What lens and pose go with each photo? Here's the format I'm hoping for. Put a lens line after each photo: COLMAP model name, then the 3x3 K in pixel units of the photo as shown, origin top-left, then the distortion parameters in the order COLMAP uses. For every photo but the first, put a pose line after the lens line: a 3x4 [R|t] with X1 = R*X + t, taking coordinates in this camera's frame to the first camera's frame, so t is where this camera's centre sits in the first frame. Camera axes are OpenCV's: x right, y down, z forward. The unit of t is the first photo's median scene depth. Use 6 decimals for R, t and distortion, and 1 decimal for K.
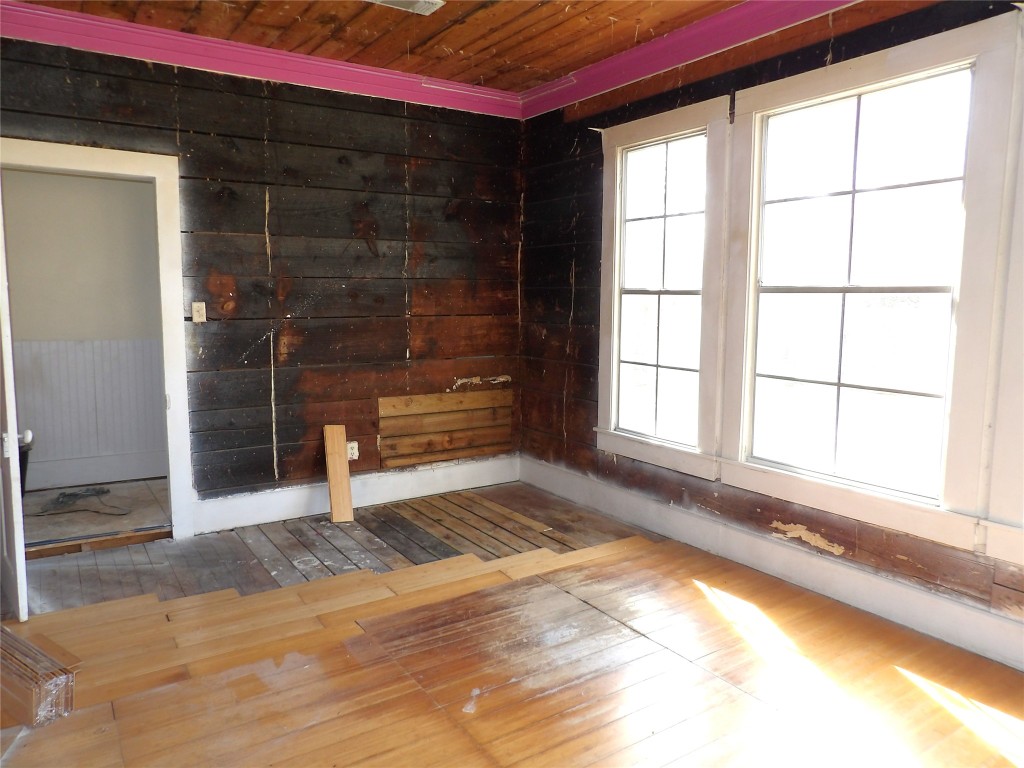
lens RADIAL K [[741.6, 0, 514.2], [0, 741.6, 383.3], [0, 0, 1]] dist [-0.007011, 0.023599]
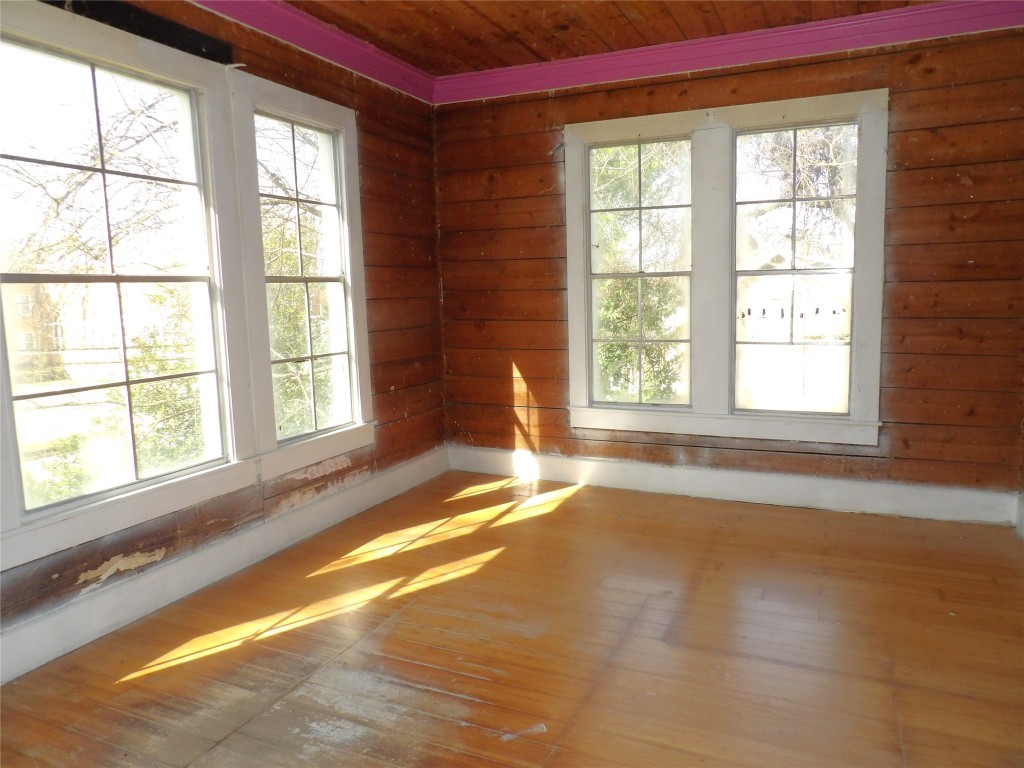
lens RADIAL K [[741.6, 0, 520.8], [0, 741.6, 384.9], [0, 0, 1]] dist [-0.007011, 0.023599]
pose [[-0.559049, -0.092416, 0.823968, -0.586065], [0.121624, 0.973879, 0.191749, -0.111493], [-0.820166, 0.207412, -0.533206, 1.101974]]
